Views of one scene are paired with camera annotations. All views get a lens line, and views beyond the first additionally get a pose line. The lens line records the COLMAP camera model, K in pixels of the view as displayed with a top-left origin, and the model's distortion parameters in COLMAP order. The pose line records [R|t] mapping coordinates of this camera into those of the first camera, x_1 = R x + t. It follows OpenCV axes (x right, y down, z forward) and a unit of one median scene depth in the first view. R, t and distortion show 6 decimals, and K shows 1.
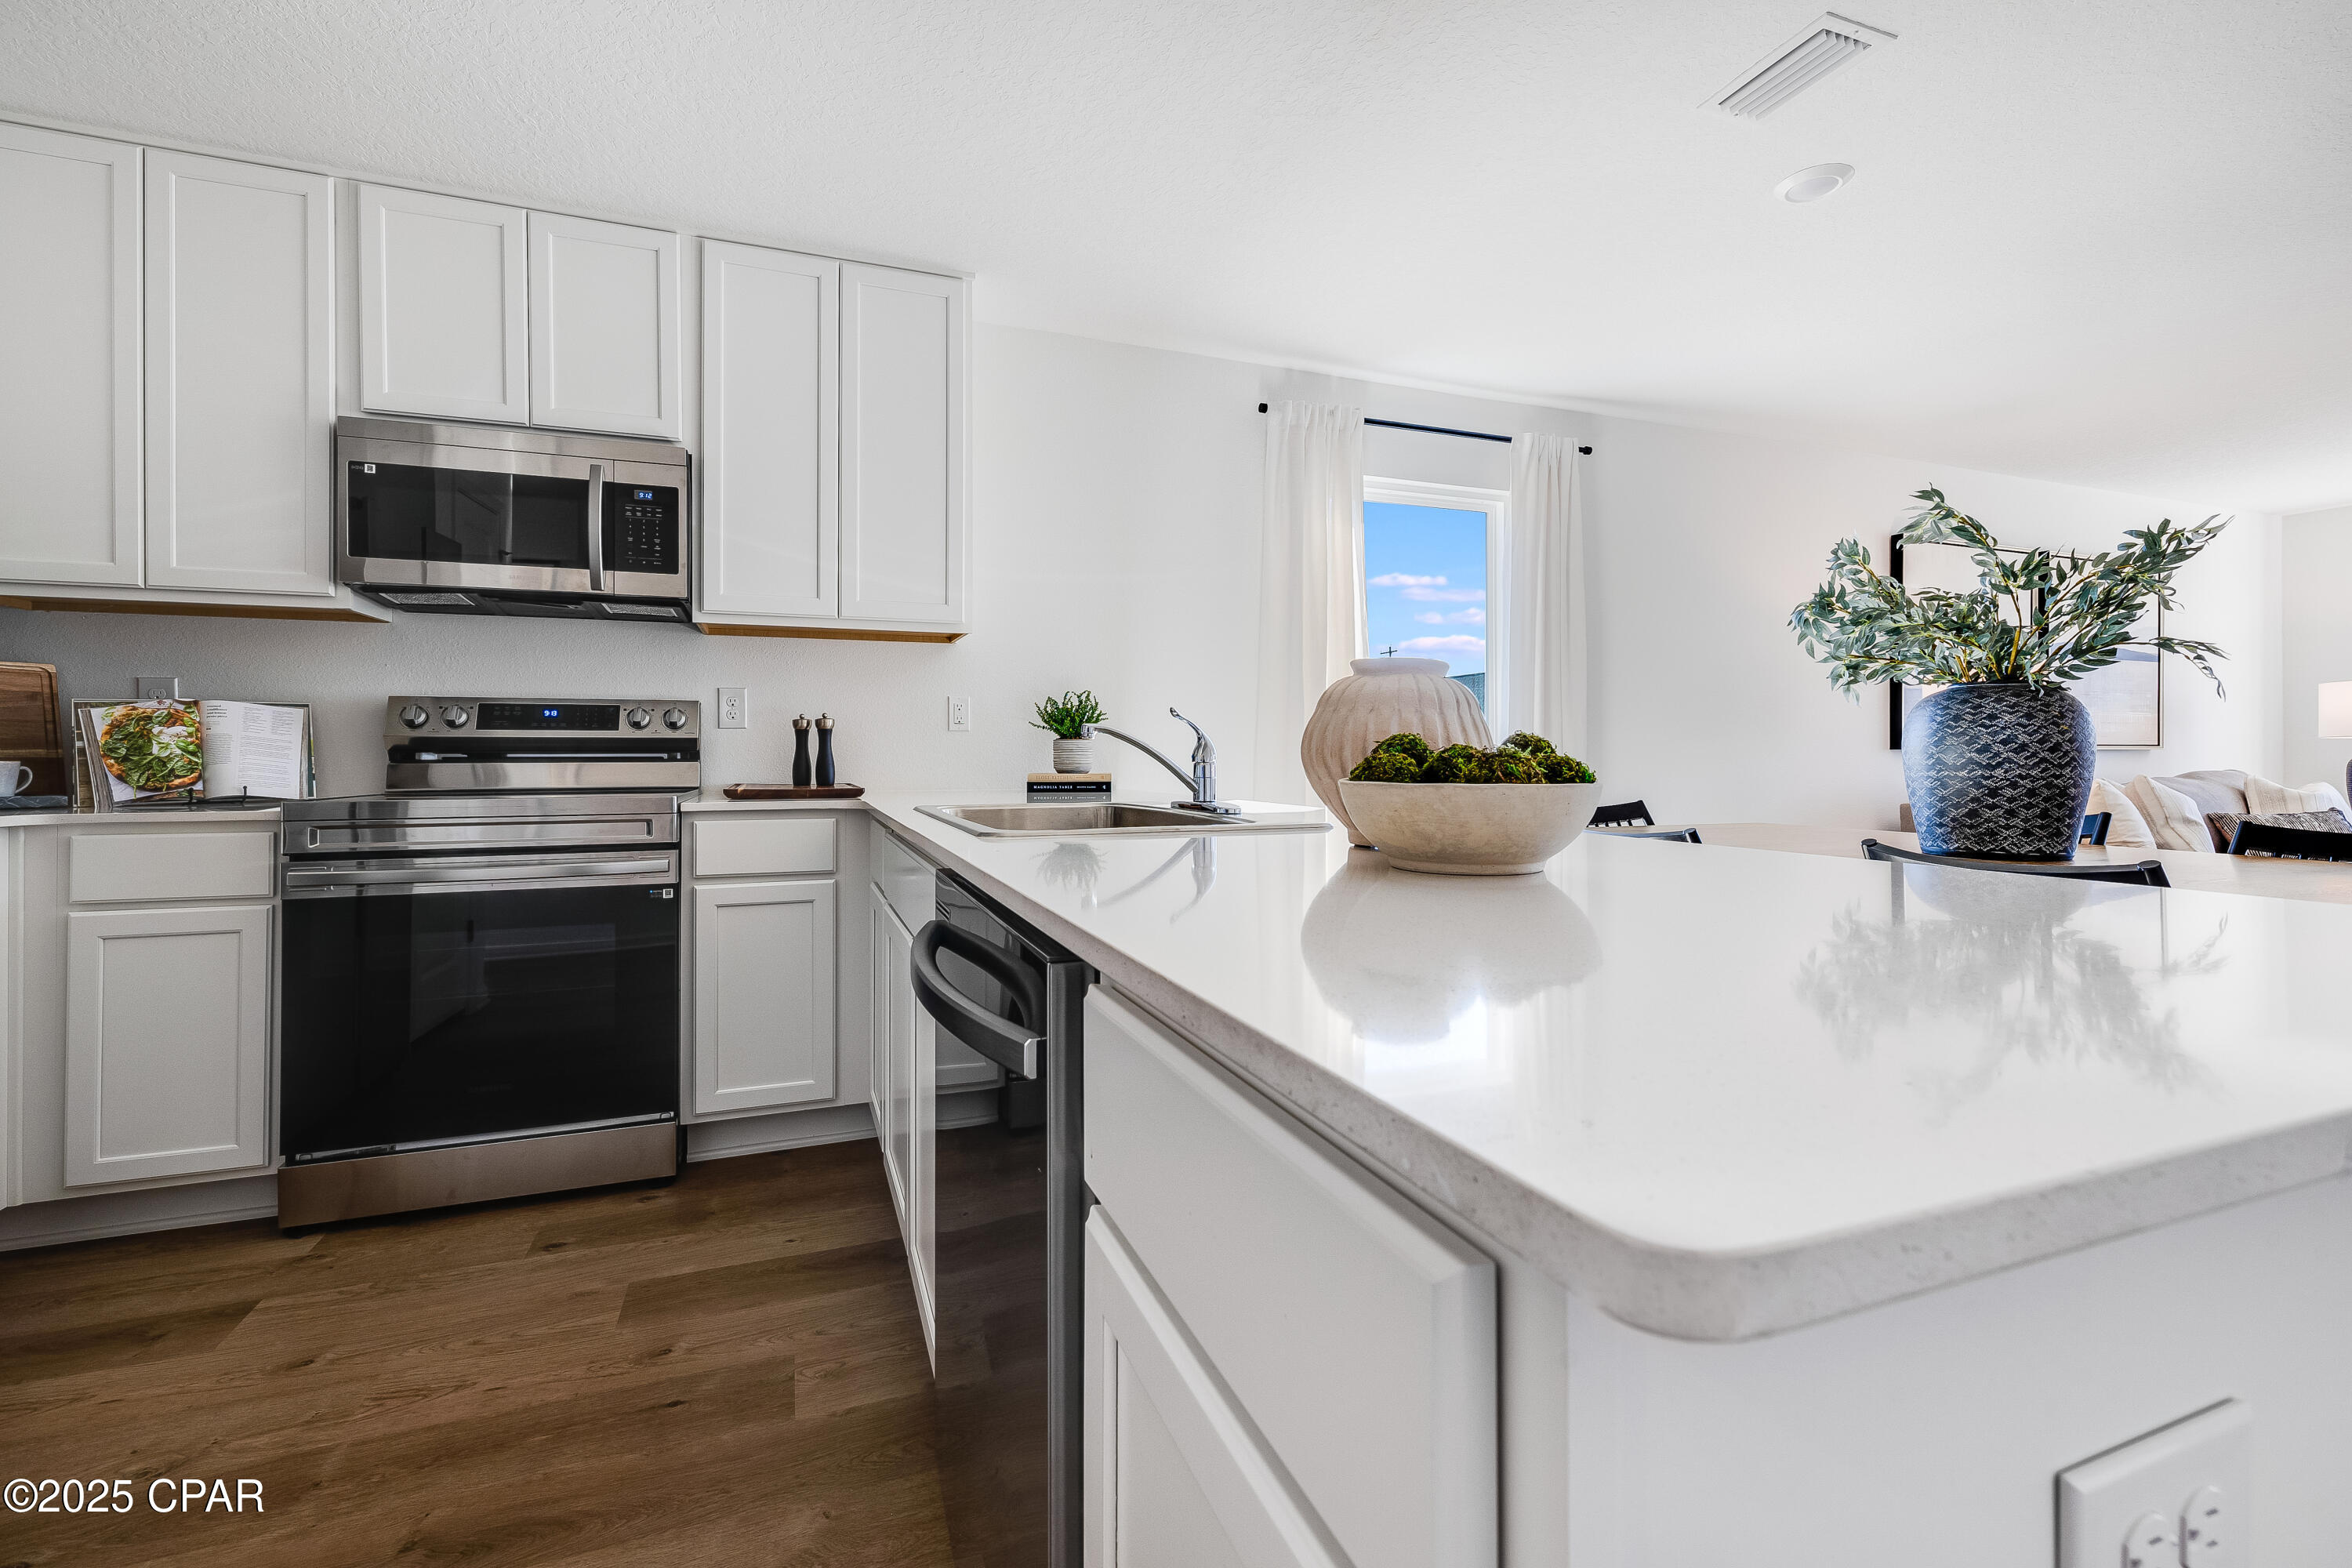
lens RADIAL K [[991.4, 0, 1173.8], [0, 991.4, 756.2], [0, 0, 1]] dist [-0.009512, 0.005362]
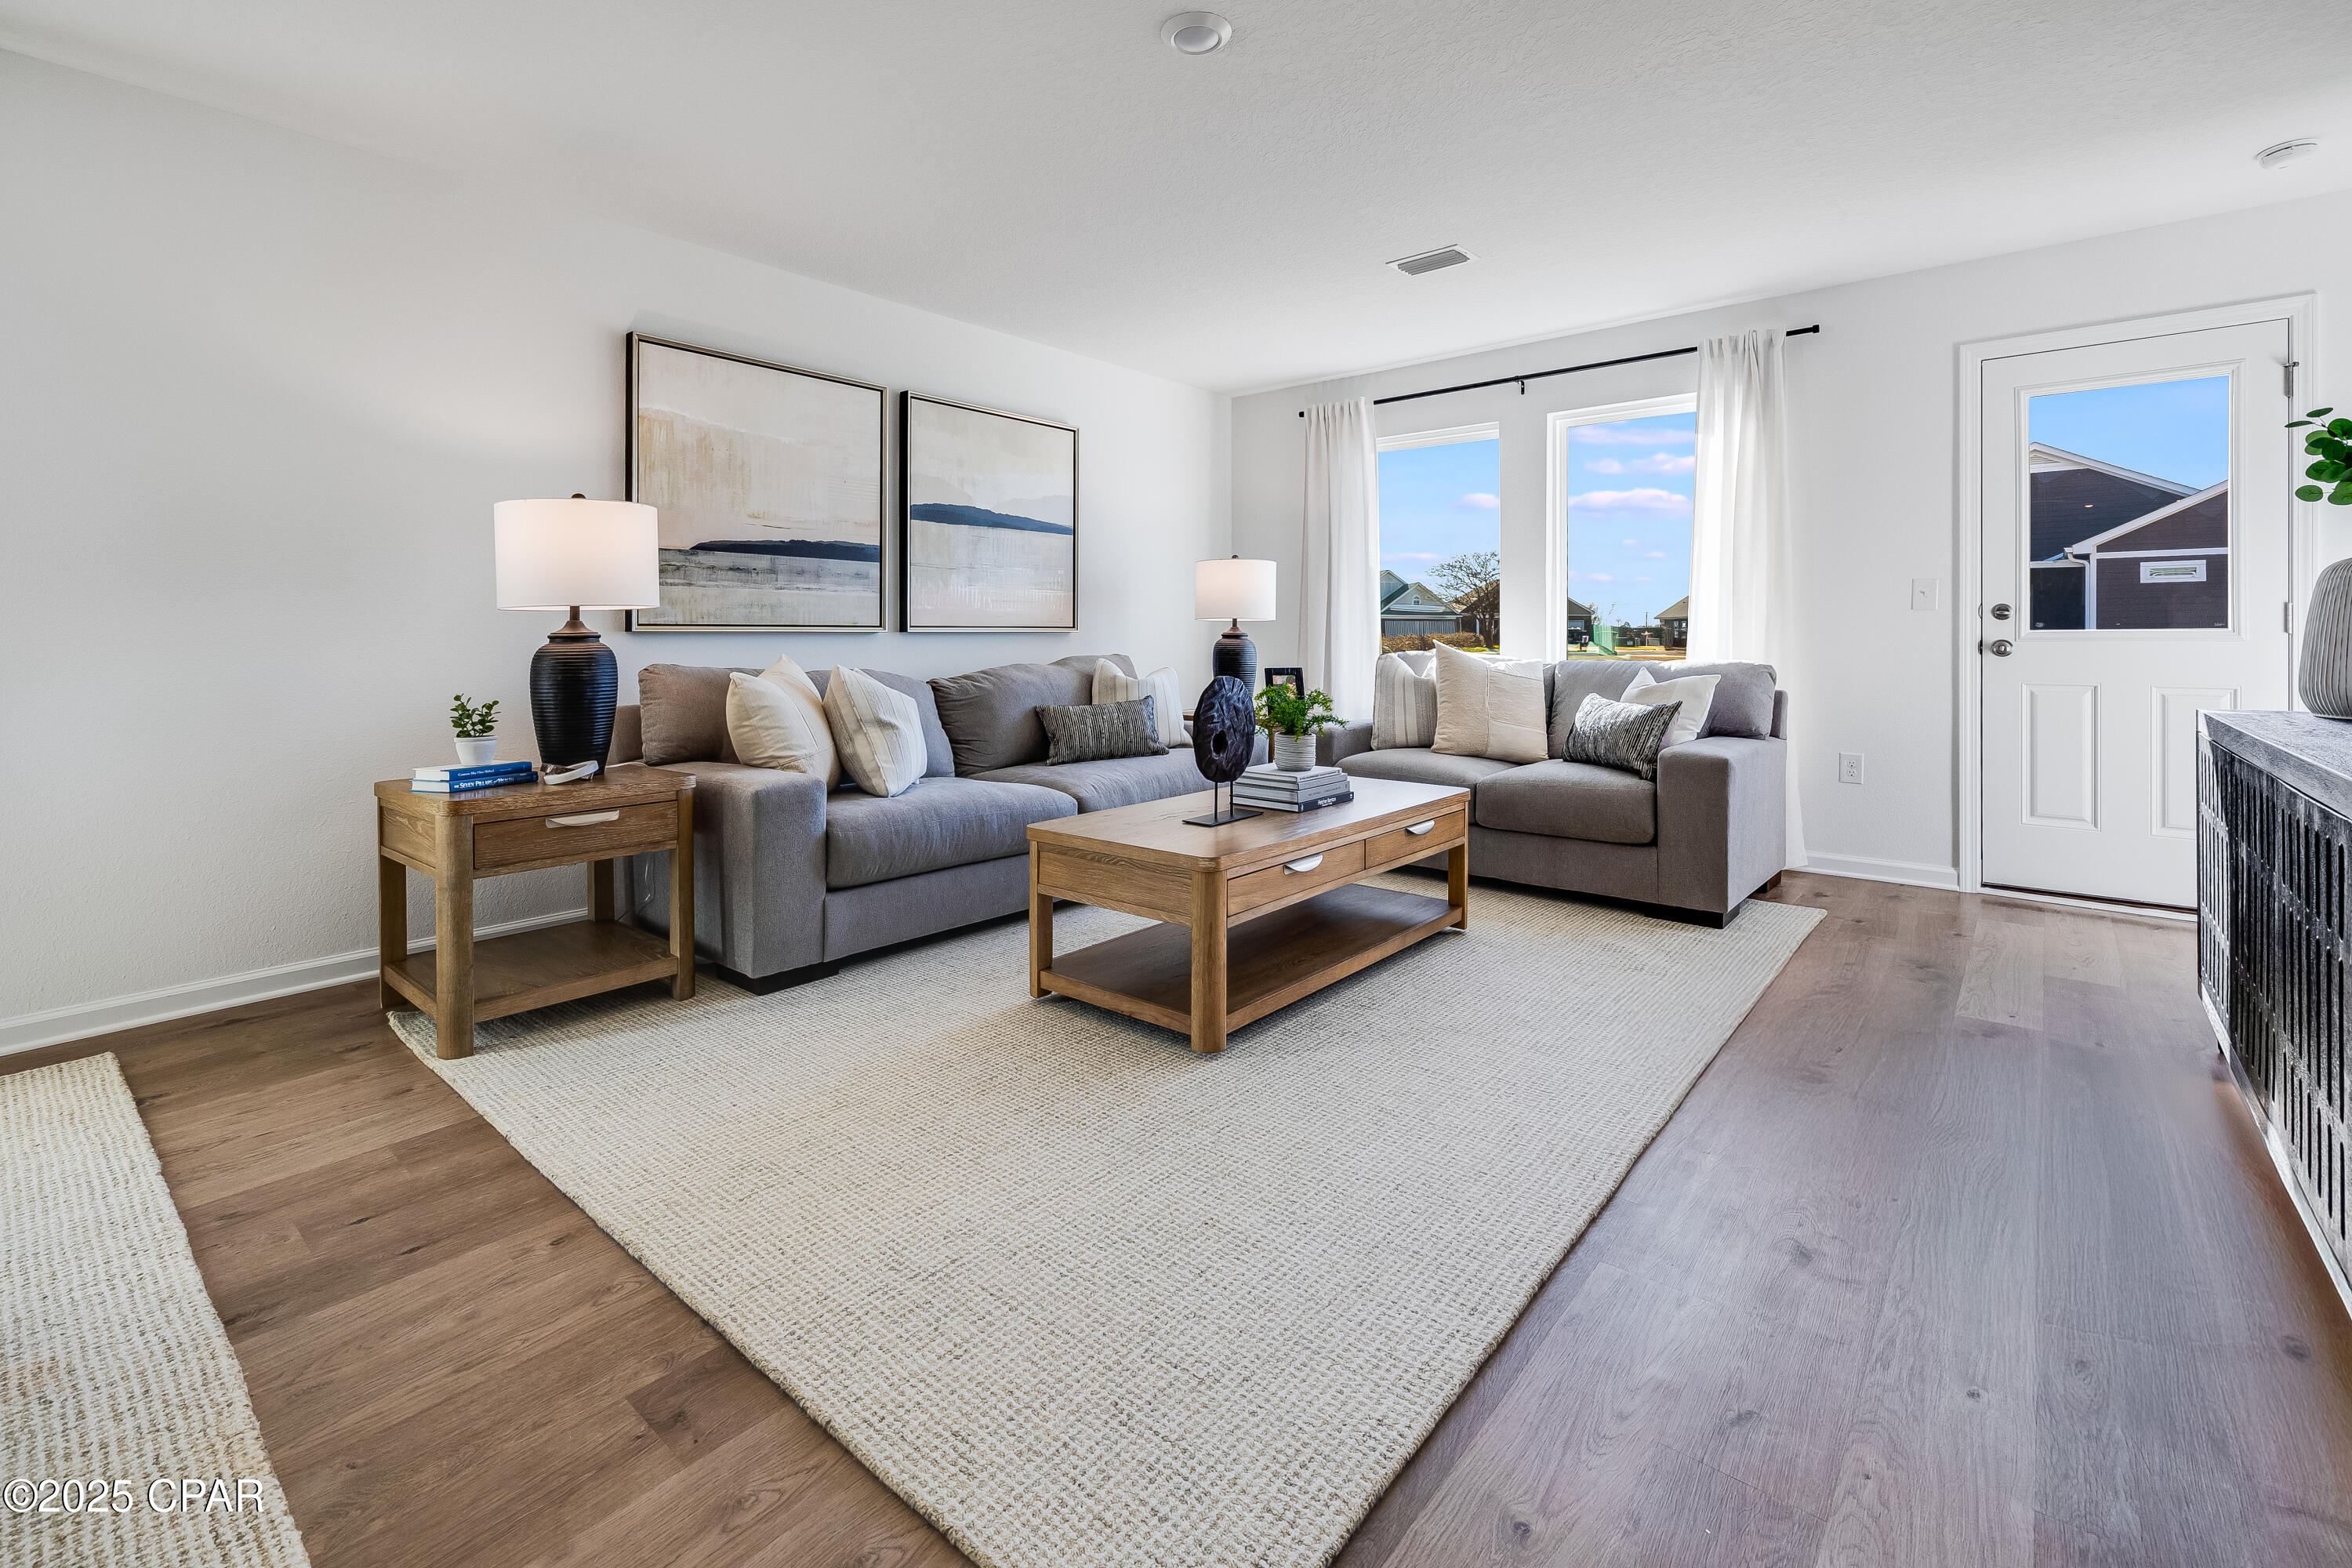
lens RADIAL K [[1037.0, 0, 1168.6], [0, 1037.0, 634.9], [0, 0, 1]] dist [-0.003224, -0.000024]
pose [[0.873541, 0.004843, 0.486726, 0.708607], [-0.004275, 0.999988, -0.002277, -0.002819], [-0.486732, -0.000092, 0.873552, 0.153072]]
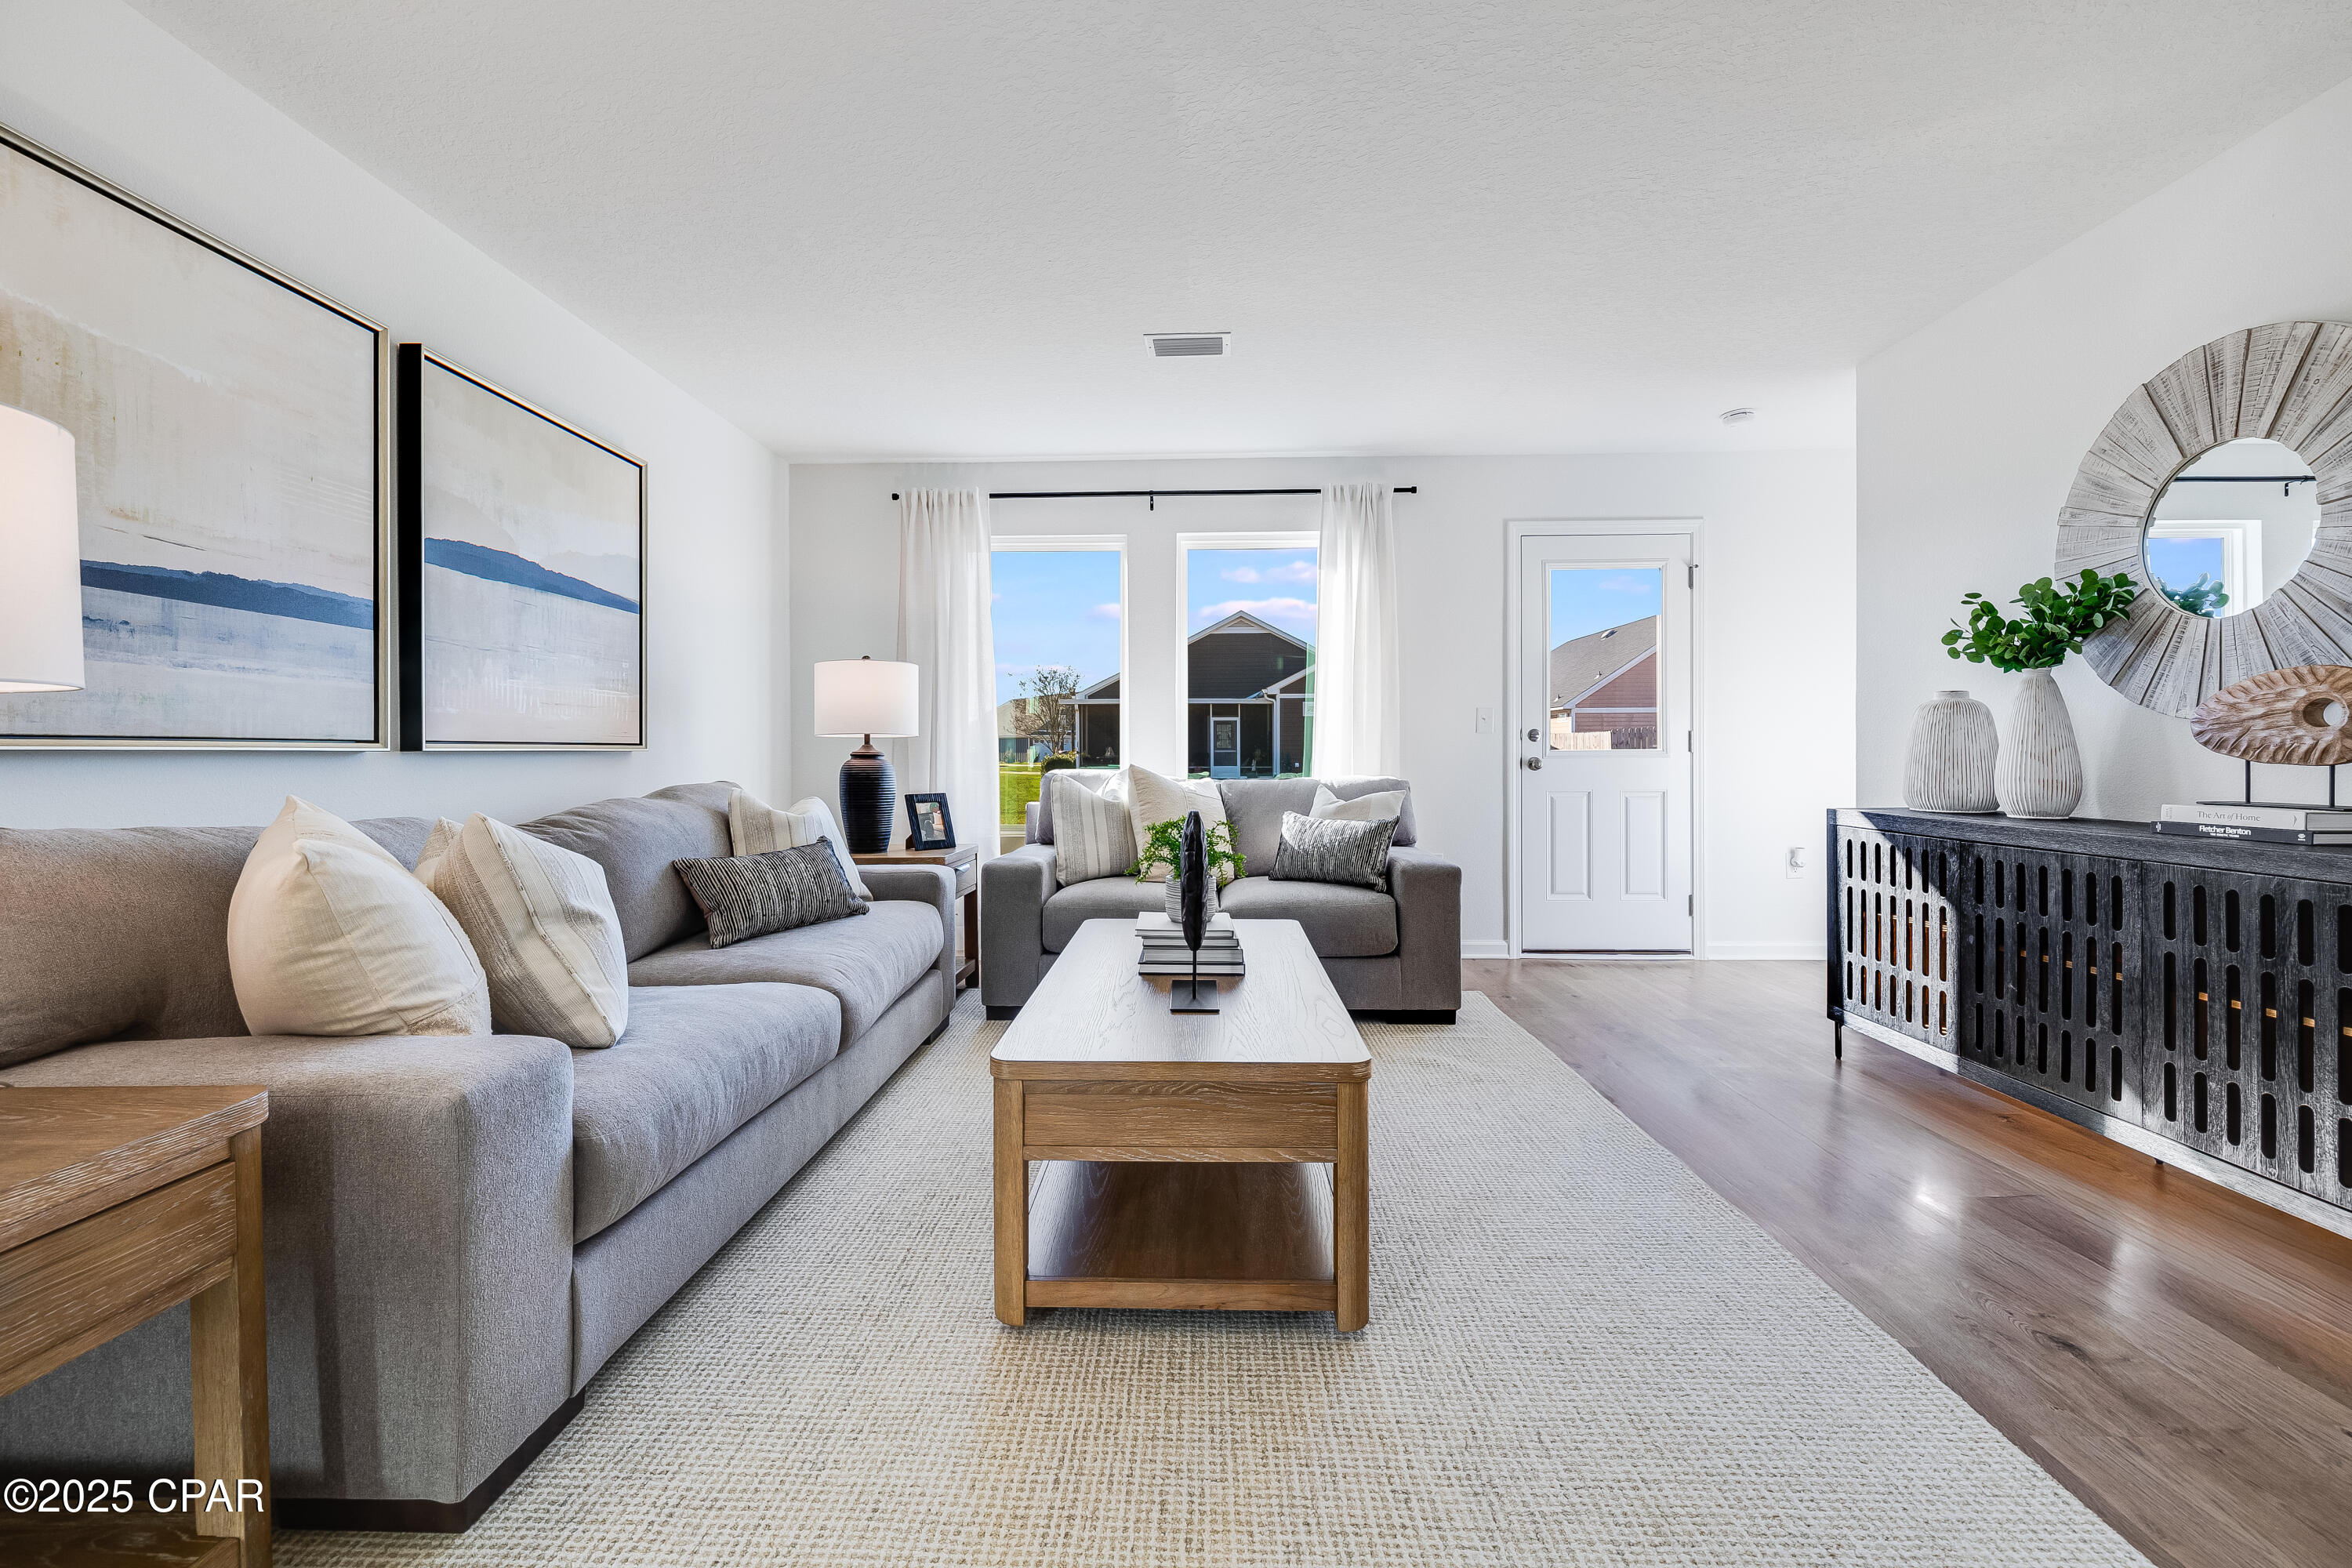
lens RADIAL K [[991.4, 0, 1173.8], [0, 991.4, 756.2], [0, 0, 1]] dist [-0.009512, 0.005362]
pose [[0.380626, 0.001362, 0.924728, 0.622158], [-0.000801, 0.999999, -0.001143, -0.003428], [-0.924729, -0.000306, 0.380627, 0.506970]]
